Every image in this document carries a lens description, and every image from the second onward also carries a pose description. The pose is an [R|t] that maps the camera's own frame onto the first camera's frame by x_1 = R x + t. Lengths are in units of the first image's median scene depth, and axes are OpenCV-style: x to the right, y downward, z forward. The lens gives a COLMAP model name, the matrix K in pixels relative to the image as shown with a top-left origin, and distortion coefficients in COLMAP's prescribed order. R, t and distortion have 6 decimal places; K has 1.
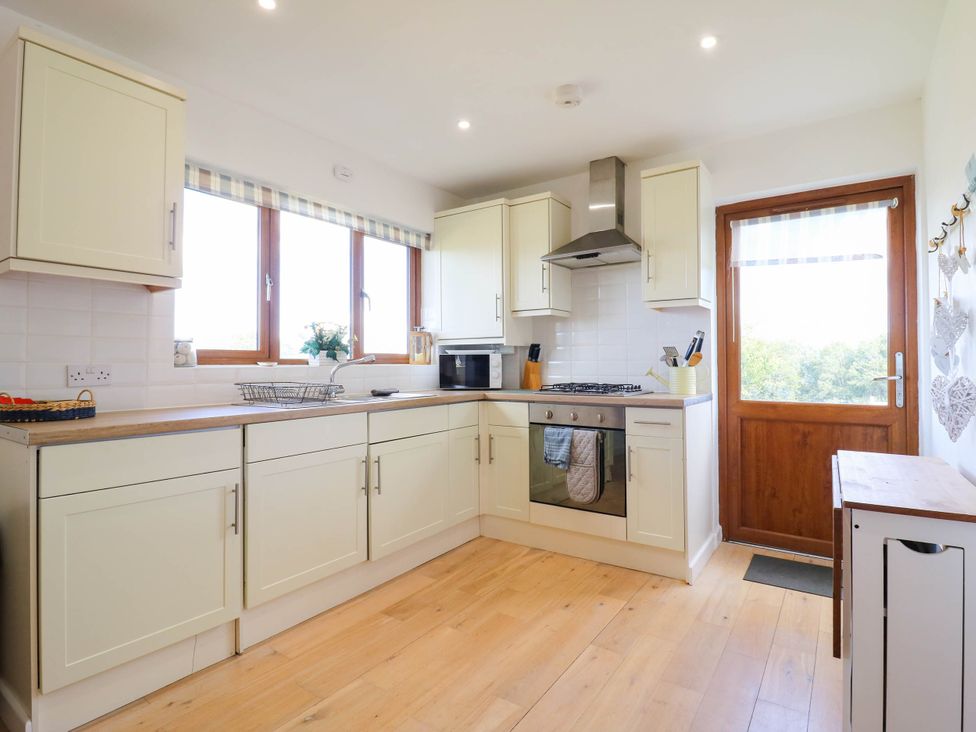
lens RADIAL K [[511.0, 0, 496.1], [0, 511.0, 354.7], [0, 0, 1]] dist [0.001056, -0.012486]
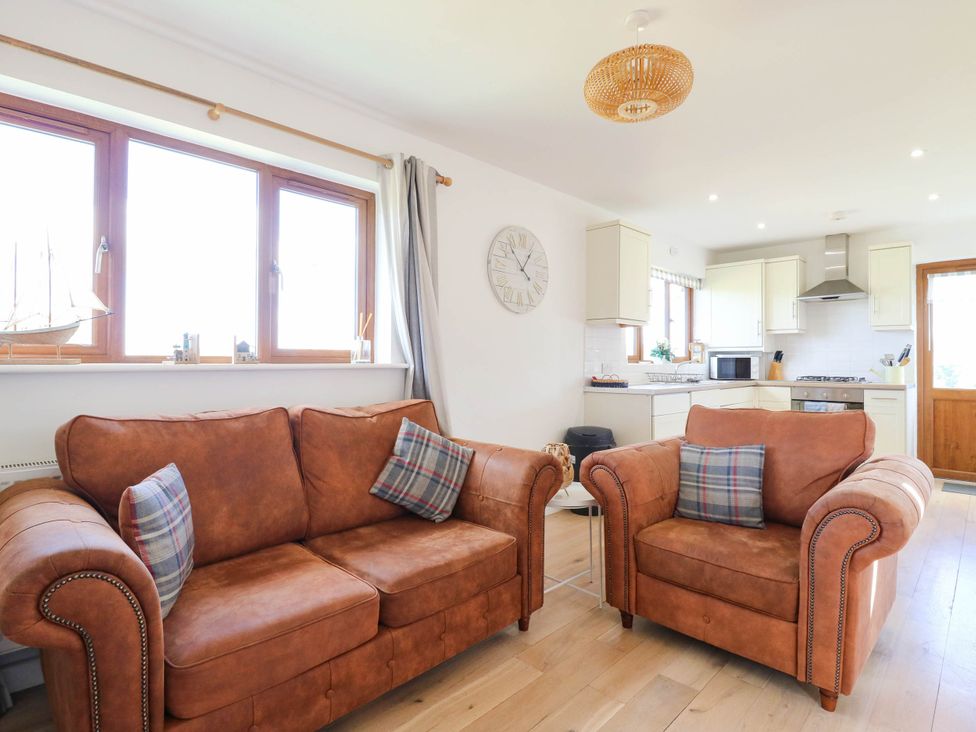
lens RADIAL K [[527.2, 0, 495.2], [0, 527.2, 356.0], [0, 0, 1]] dist [-0.000890, -0.002233]
pose [[0.987054, 0.005172, -0.160304, -0.625896], [-0.004256, 0.999973, 0.006055, -0.013735], [0.160331, -0.005294, 0.987049, -0.859356]]
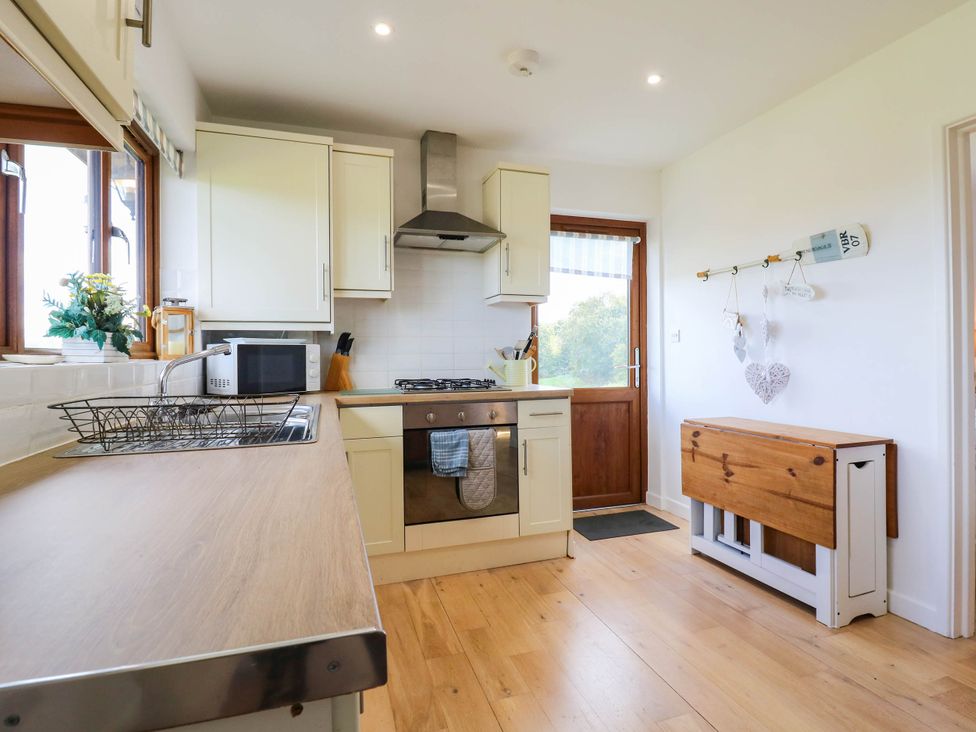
lens RADIAL K [[527.2, 0, 495.2], [0, 527.2, 356.0], [0, 0, 1]] dist [-0.000890, -0.002233]
pose [[0.603034, -0.000389, 0.797715, -0.531504], [-0.007402, 0.999954, 0.006083, 0.009745], [-0.797681, -0.009573, 0.603004, 0.390637]]
